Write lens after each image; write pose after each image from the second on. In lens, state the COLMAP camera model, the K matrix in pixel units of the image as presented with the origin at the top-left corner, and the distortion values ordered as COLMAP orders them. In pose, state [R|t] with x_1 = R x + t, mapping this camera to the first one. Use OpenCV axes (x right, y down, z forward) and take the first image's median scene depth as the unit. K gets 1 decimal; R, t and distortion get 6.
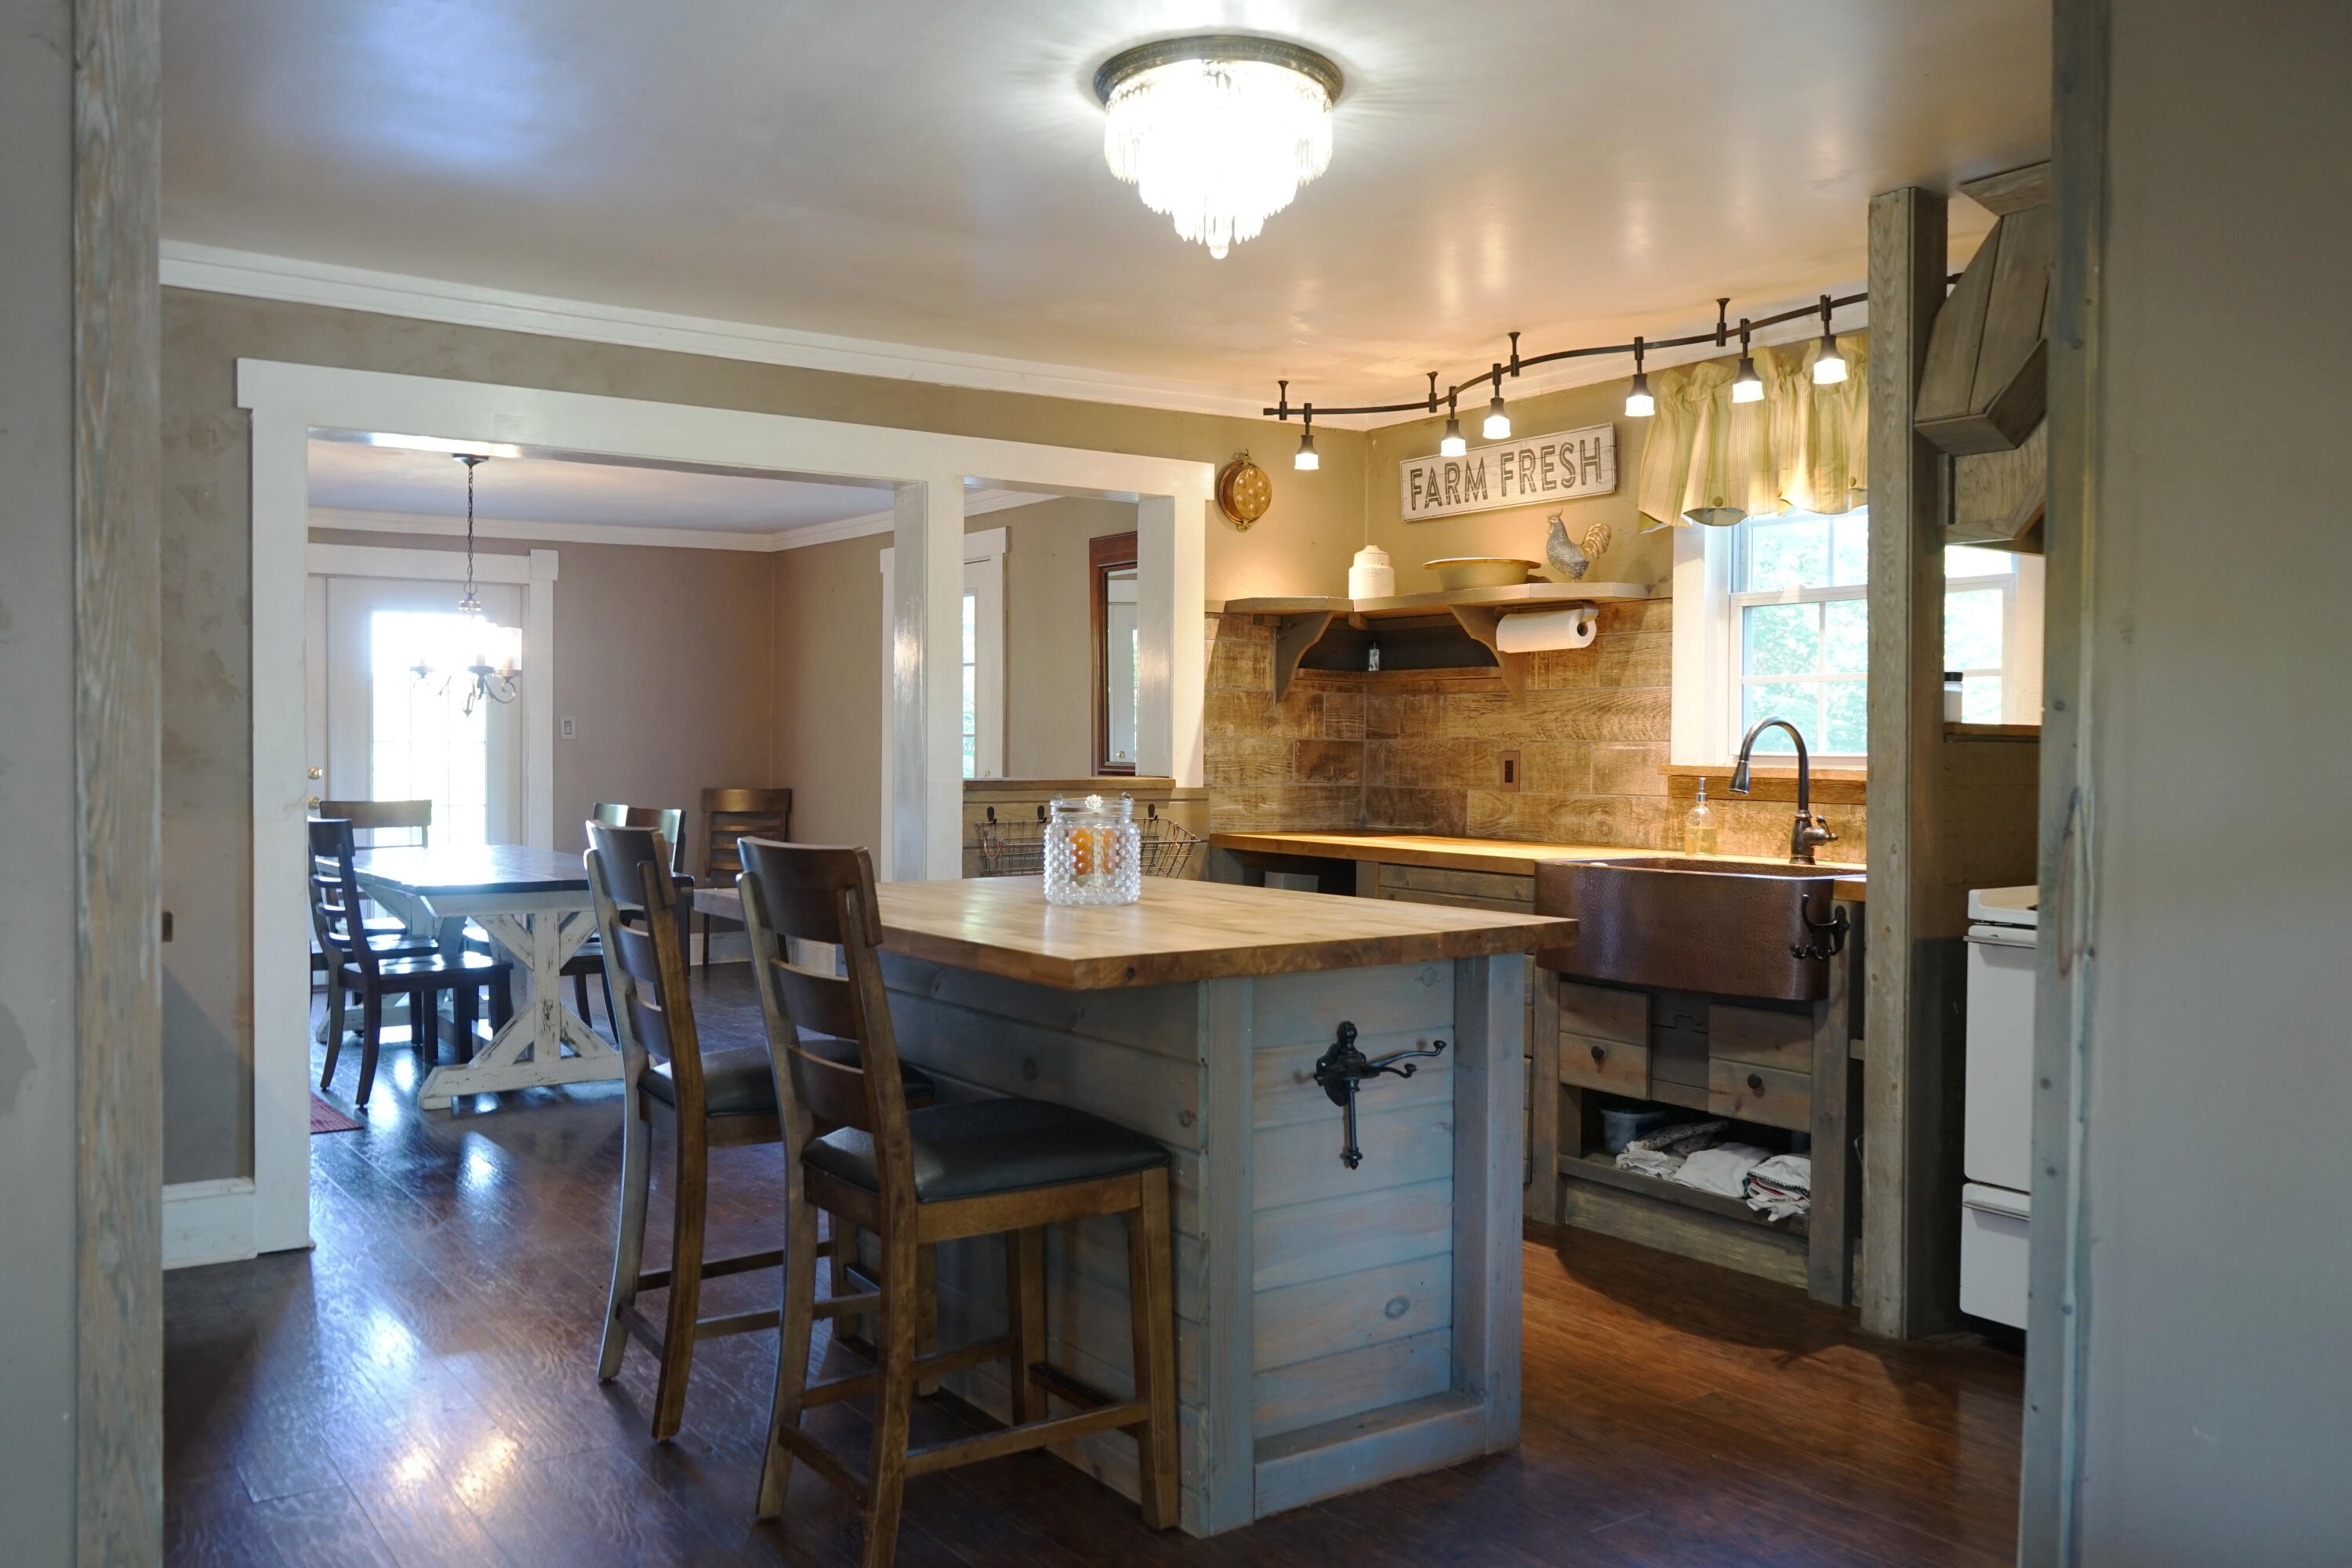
lens RADIAL K [[1853.8, 0, 1173.3], [0, 1853.8, 787.7], [0, 0, 1]] dist [0.006955, 0.003344]
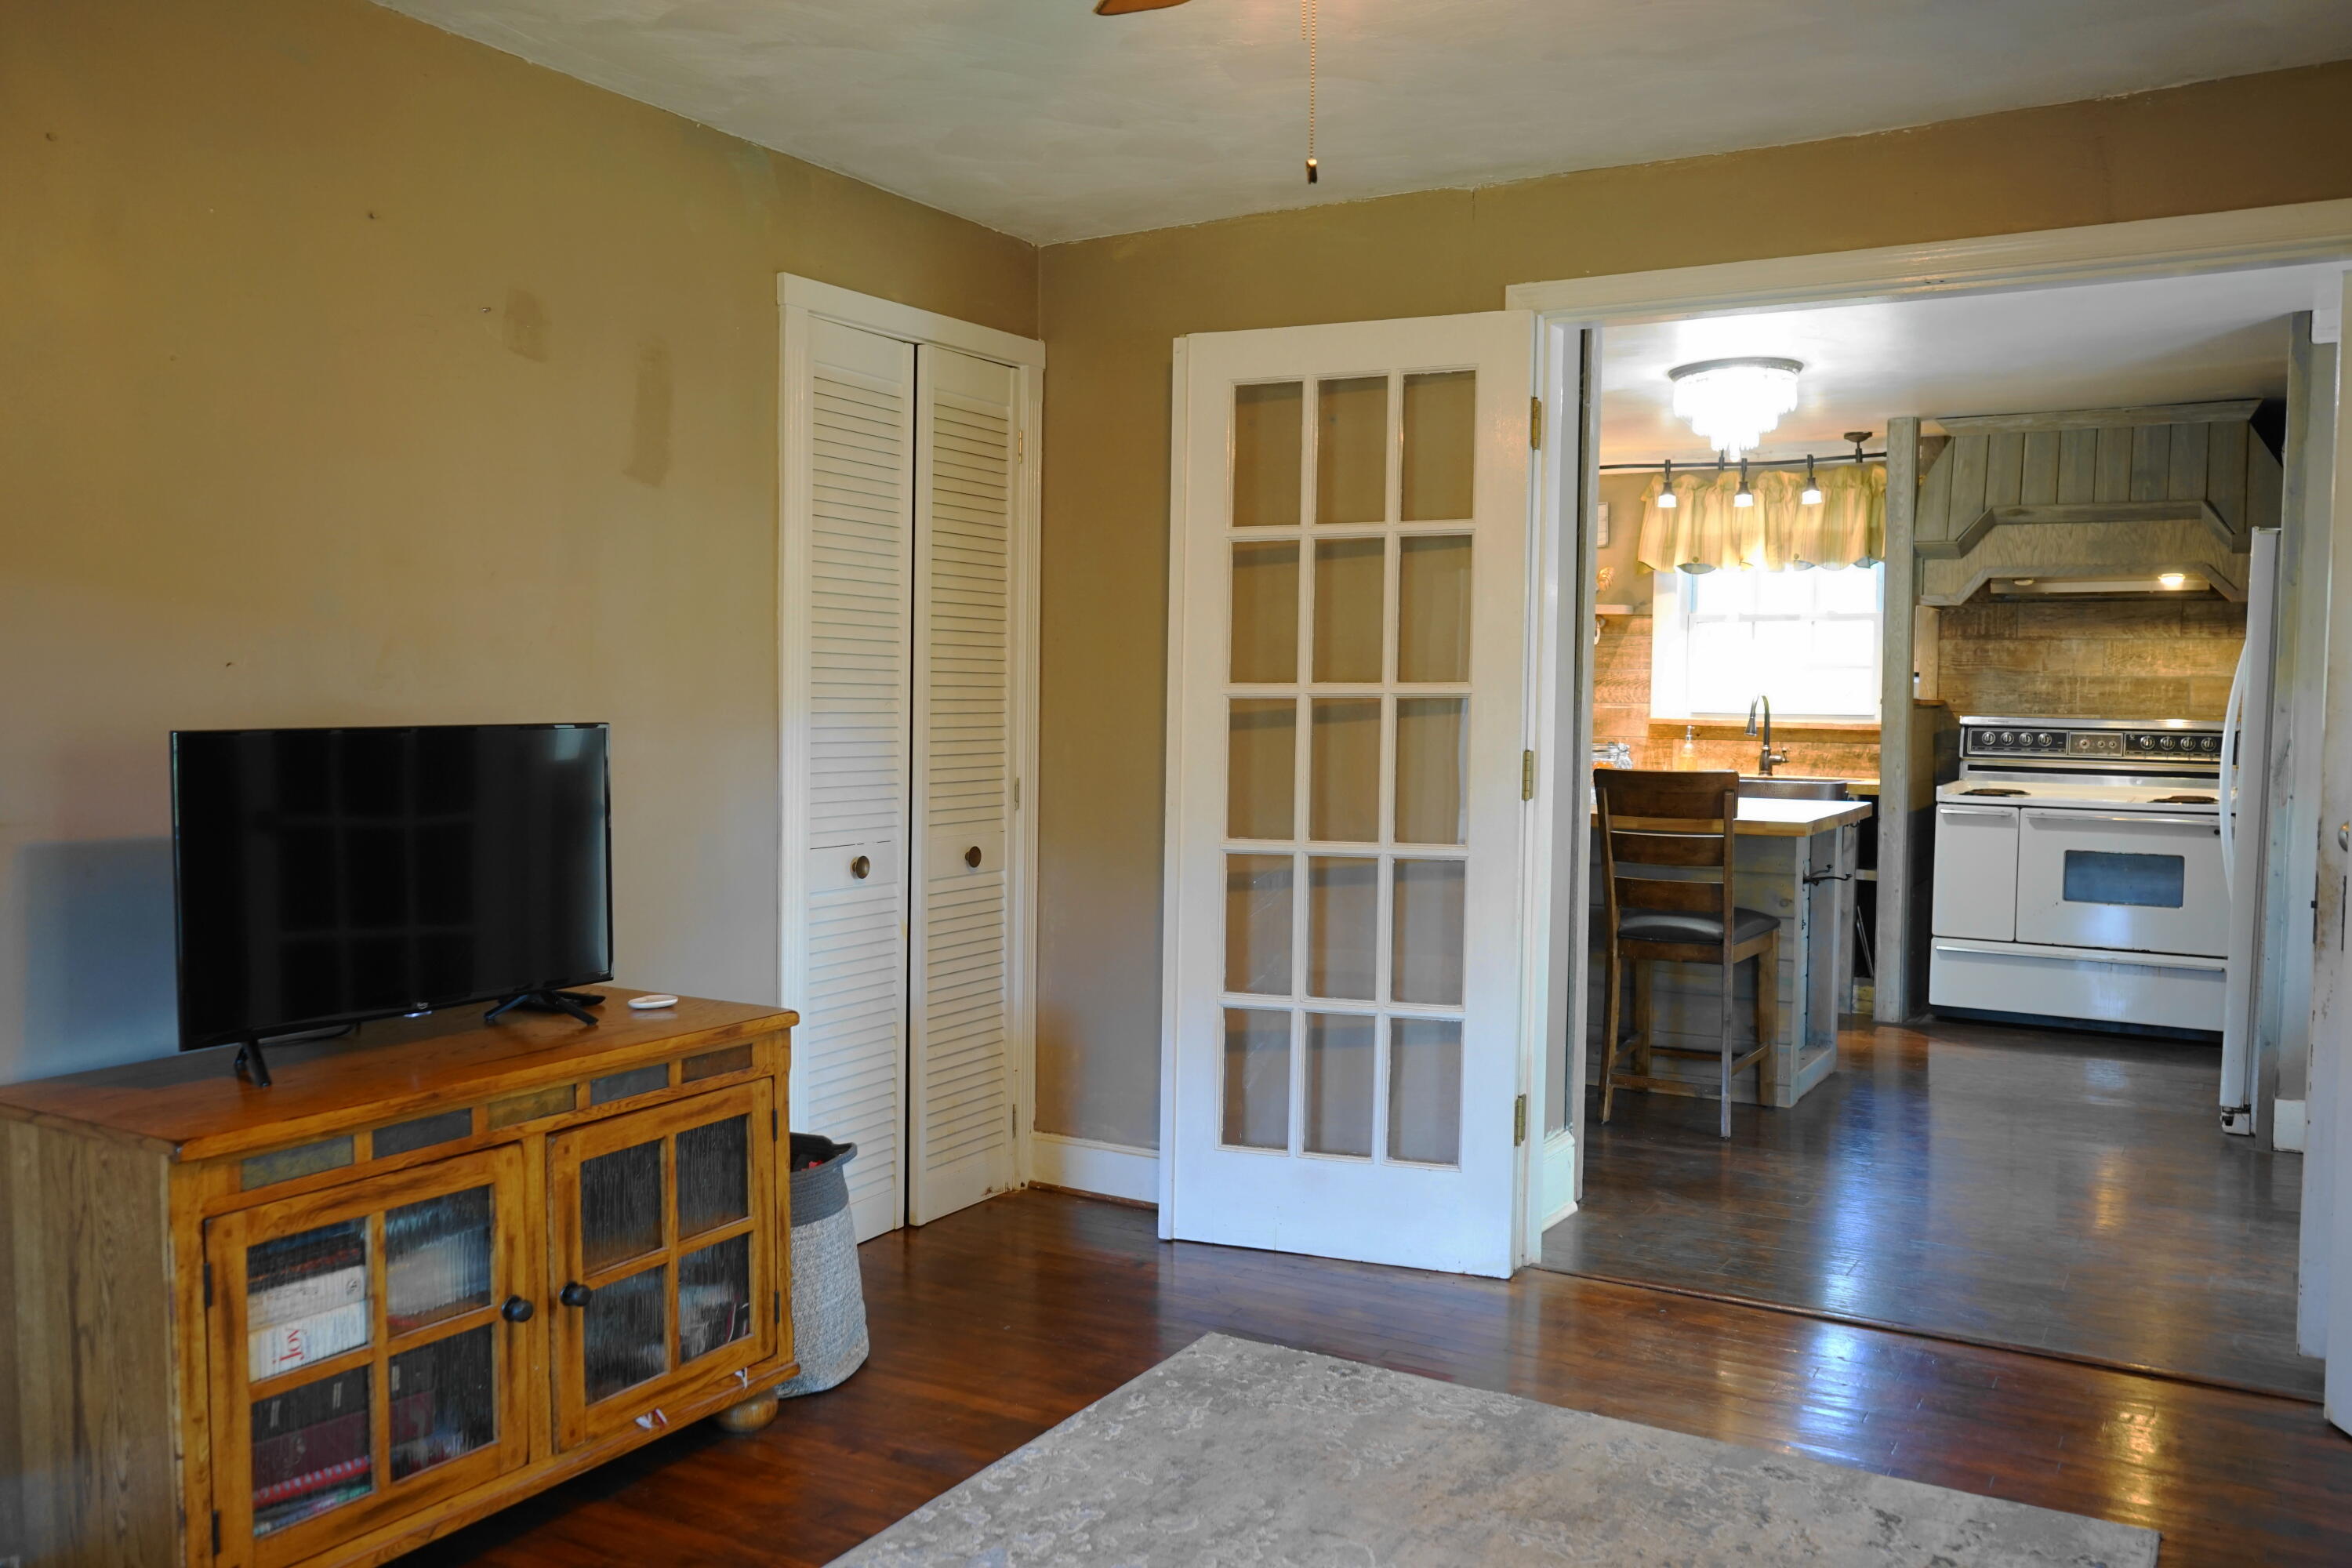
lens RADIAL K [[1853.8, 0, 1178.8], [0, 1853.8, 784.1], [0, 0, 1]] dist [0.006955, 0.003344]
pose [[0.901318, -0.011026, 0.433018, -0.855863], [-0.002374, 0.999535, 0.030393, -0.003050], [-0.433152, -0.028422, 0.900873, -0.304375]]
